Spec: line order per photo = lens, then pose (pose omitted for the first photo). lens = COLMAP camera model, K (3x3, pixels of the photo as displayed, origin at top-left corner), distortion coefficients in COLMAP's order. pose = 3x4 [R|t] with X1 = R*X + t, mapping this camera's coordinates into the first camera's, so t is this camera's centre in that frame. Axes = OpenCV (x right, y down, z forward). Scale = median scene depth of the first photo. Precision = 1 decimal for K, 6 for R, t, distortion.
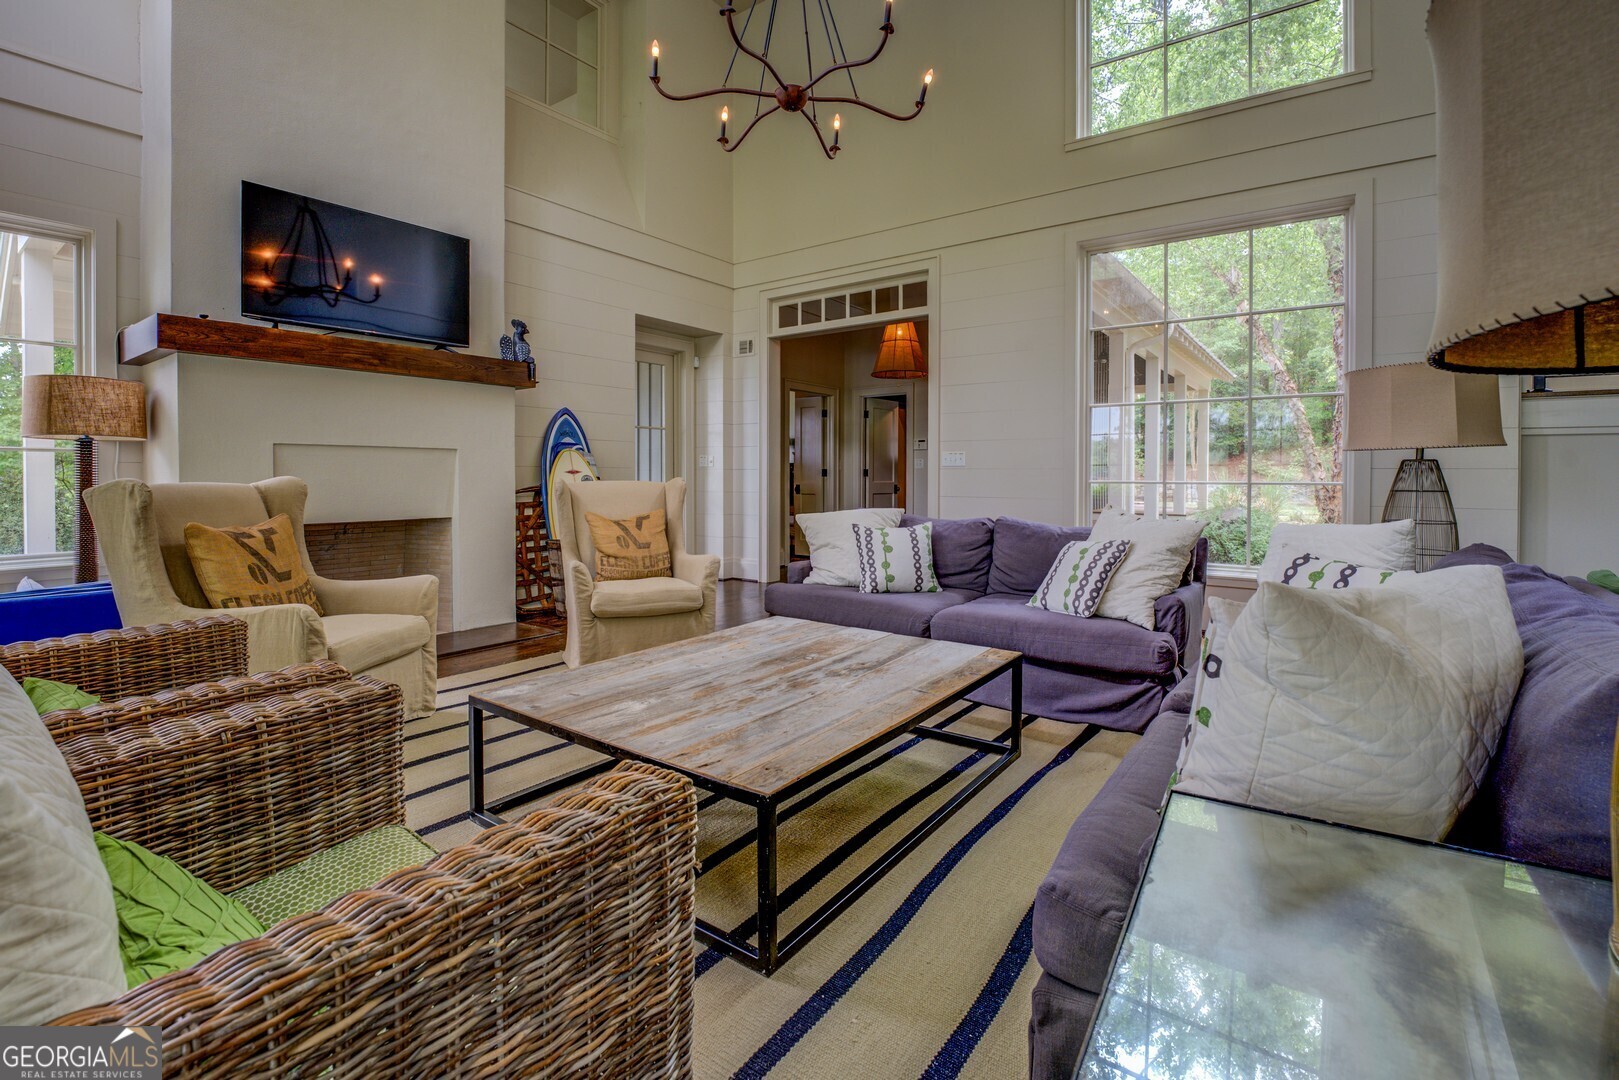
lens RADIAL K [[741.3, 0, 822.9], [0, 741.3, 484.2], [0, 0, 1]] dist [-0.000516, -0.000049]
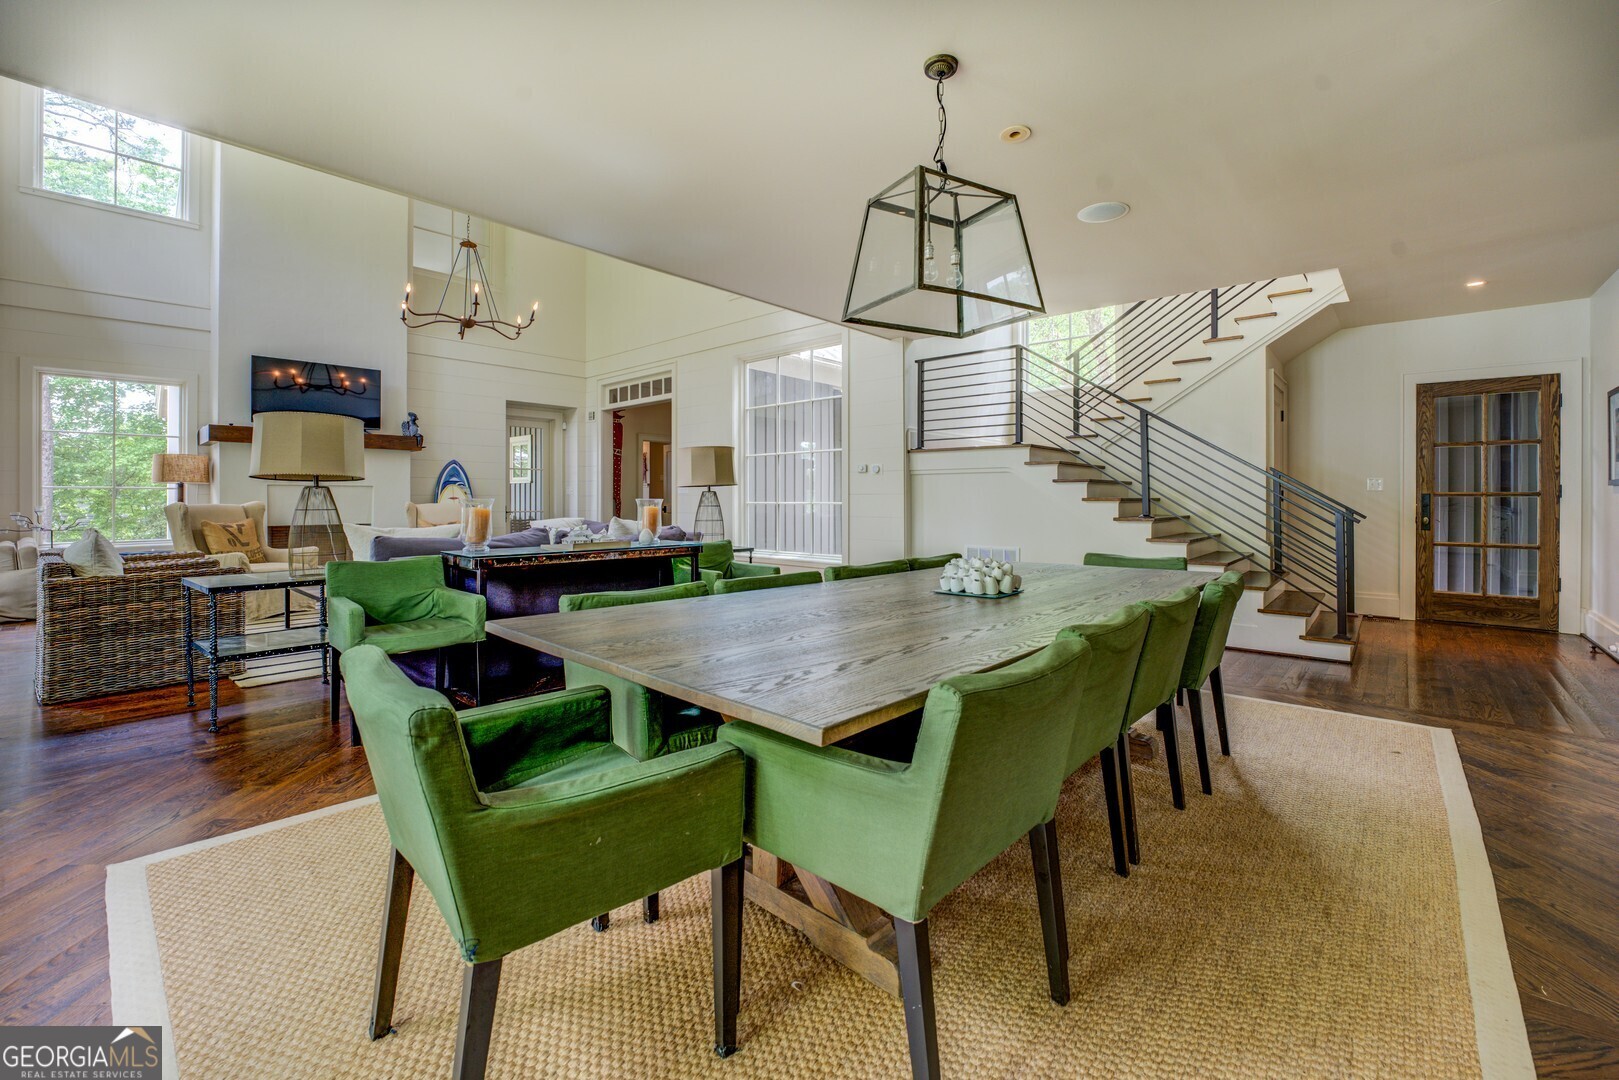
lens RADIAL K [[693.6, 0, 806.1], [0, 693.6, 499.9], [0, 0, 1]] dist [-0.003936, -0.000079]
pose [[0.994048, -0.005301, -0.108812, 0.682621], [0.004020, 0.999920, -0.011985, 0.010451], [0.108867, 0.011476, 0.993990, -0.522093]]
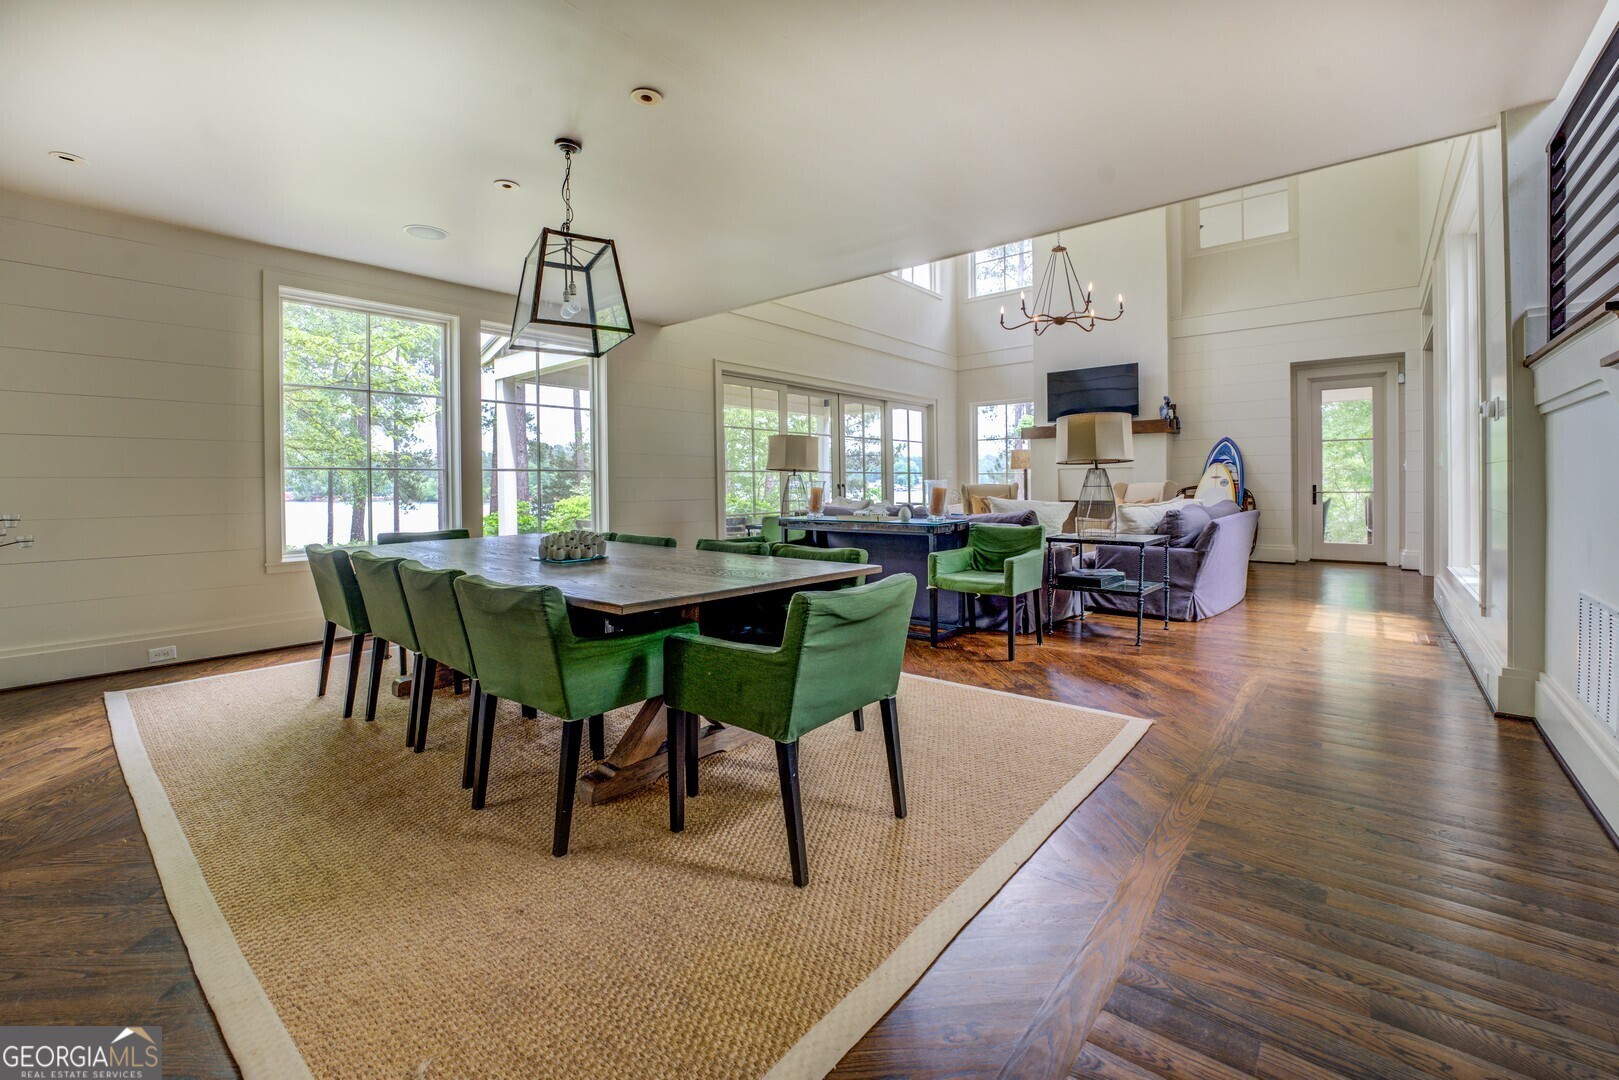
lens RADIAL K [[684.2, 0, 814.7], [0, 684.2, 493.1], [0, 0, 1]] dist [-0.034283, 0.004508]
pose [[-0.067239, 0.009116, -0.997695, 1.311670], [-0.002447, 0.999954, 0.009301, 0.008636], [0.997734, 0.003066, -0.067213, 0.230123]]
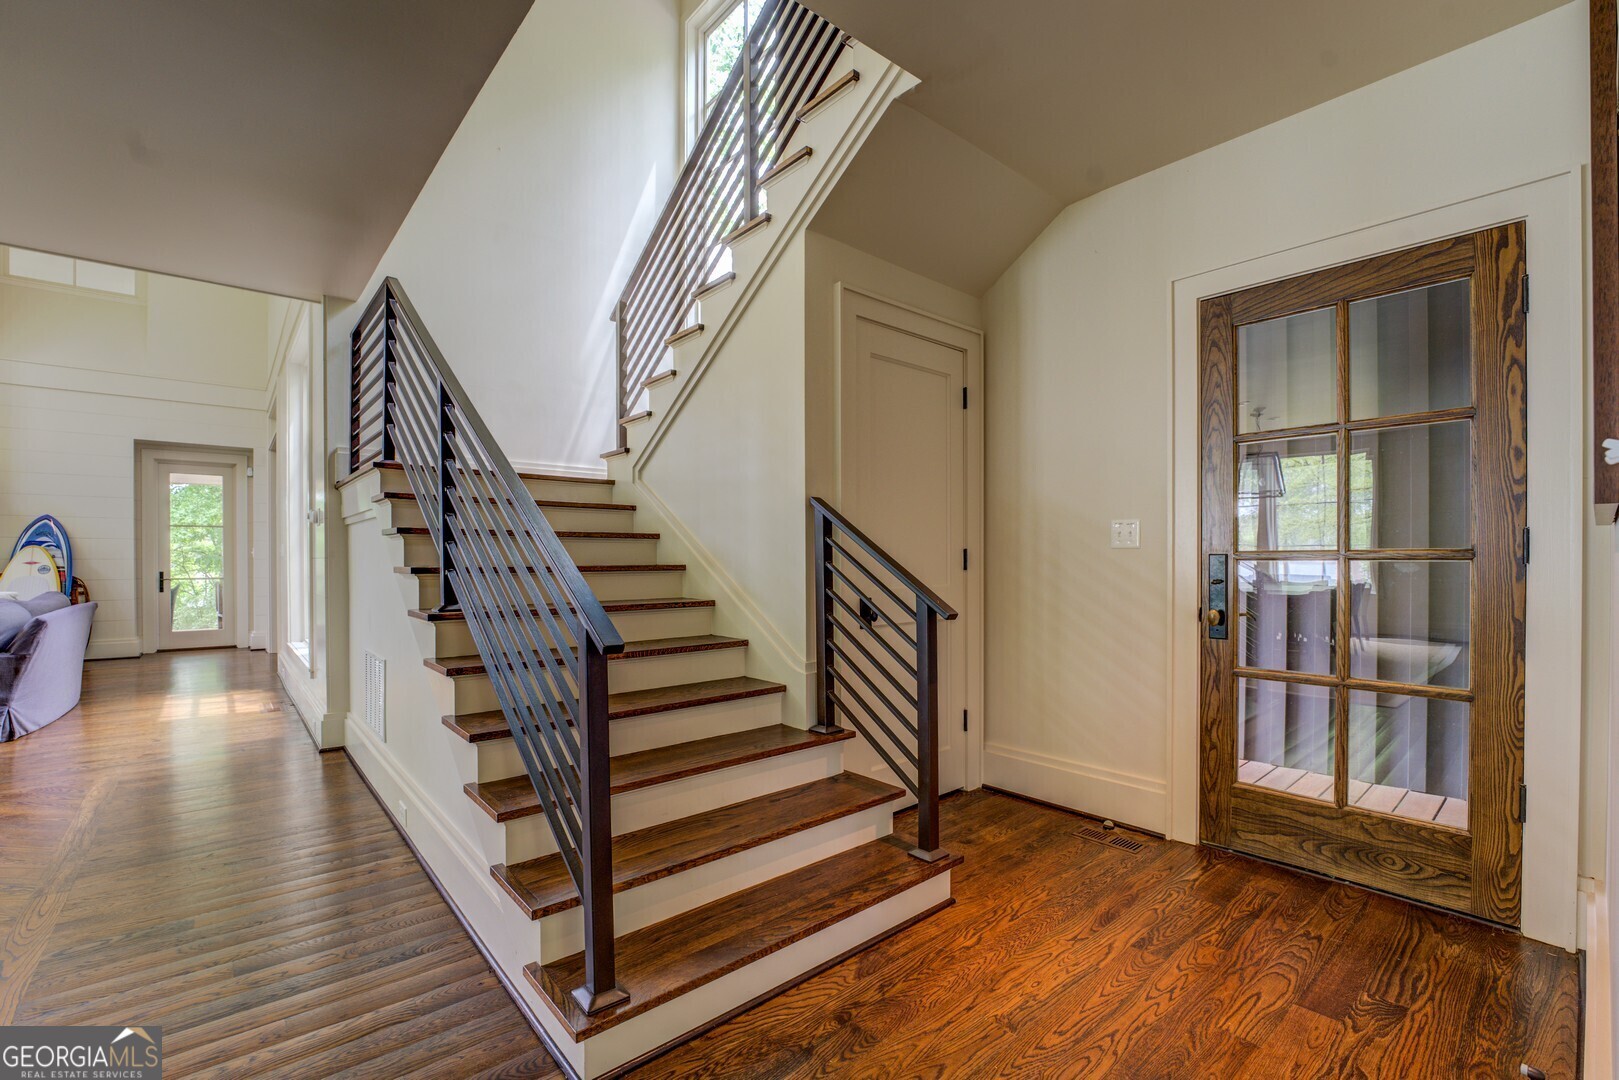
lens RADIAL K [[707.1, 0, 782.2], [0, 707.1, 562.4], [0, 0, 1]] dist [-0.015605, 0.001343]
pose [[0.963868, -0.006194, -0.266309, 1.407877], [0.003858, 0.999949, -0.009296, 0.000361], [0.266353, 0.007933, 0.963843, 0.160683]]
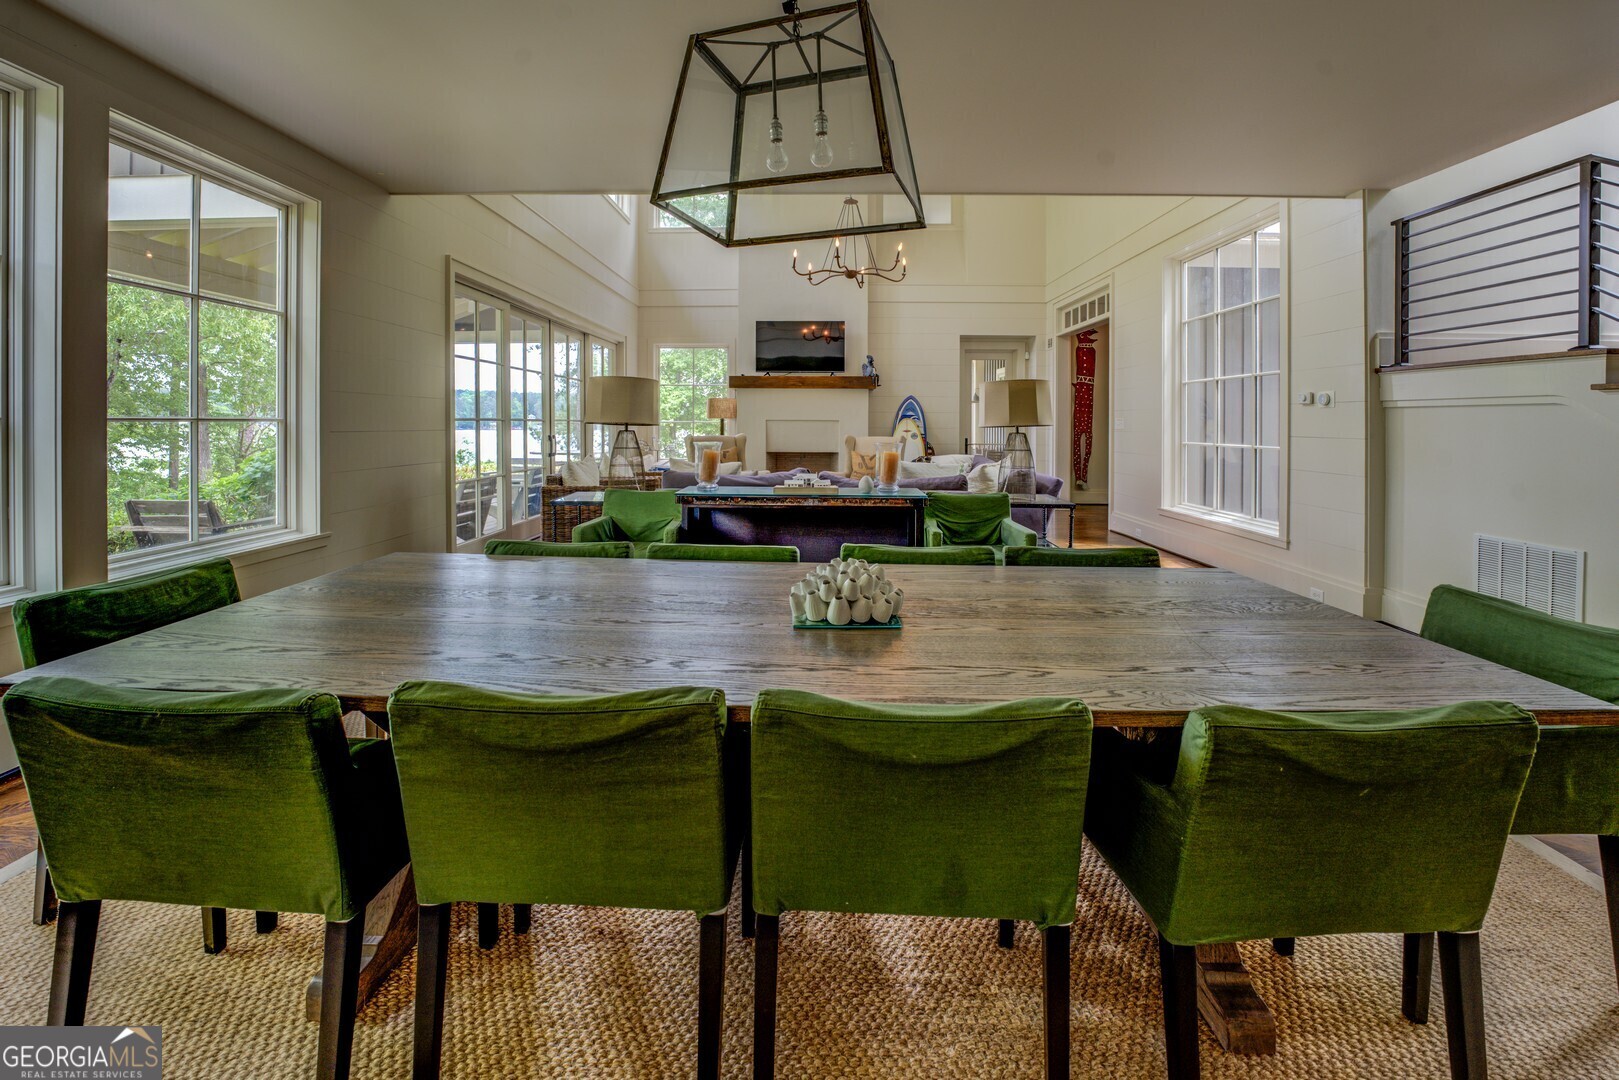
lens RADIAL K [[704.3, 0, 798.5], [0, 704.3, 418.0], [0, 0, 1]] dist [-0.012852, -0.000127]
pose [[0.569624, -0.005876, -0.821885, 1.012906], [-0.013779, 0.999766, -0.016698, -0.016654], [0.821790, 0.020837, 0.569409, -0.227916]]
